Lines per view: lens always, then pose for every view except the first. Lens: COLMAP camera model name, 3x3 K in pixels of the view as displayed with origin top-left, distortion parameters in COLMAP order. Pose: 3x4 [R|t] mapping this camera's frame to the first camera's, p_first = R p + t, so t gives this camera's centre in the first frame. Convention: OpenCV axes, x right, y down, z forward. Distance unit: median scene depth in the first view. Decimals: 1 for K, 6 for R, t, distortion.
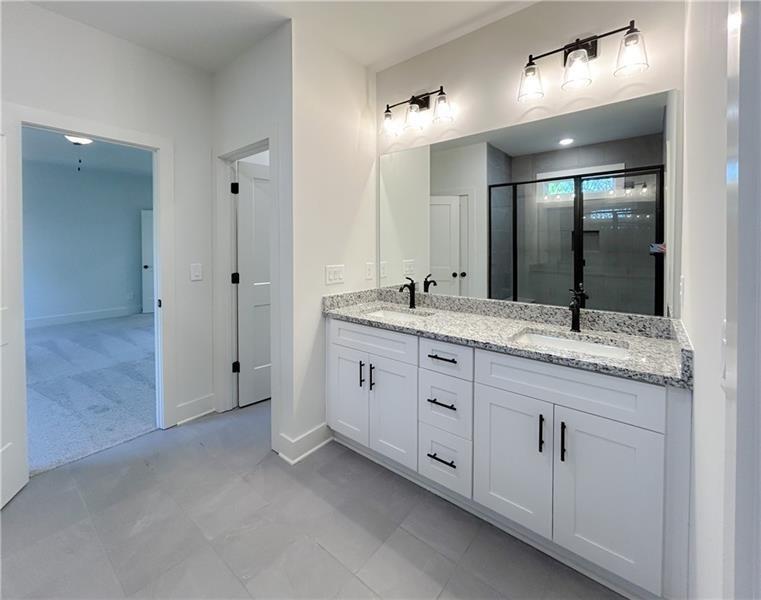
lens RADIAL K [[328.1, 0, 380.5], [0, 328.1, 300.0], [0, 0, 1]] dist [-0.000297, -0.000193]
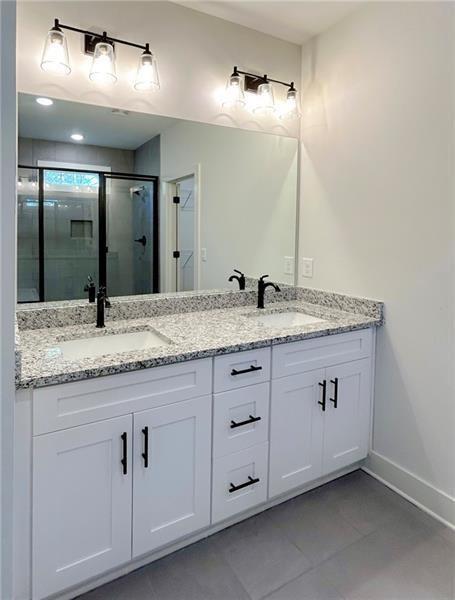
lens RADIAL K [[392.5, 0, 227.5], [0, 392.5, 300.0], [0, 0, 1]] dist [-0.008992, -0.001011]
pose [[0.322714, -0.136508, 0.936601, -0.748633], [0.165942, 0.982378, 0.086003, -0.101969], [-0.931836, 0.127667, 0.339680, 0.610927]]
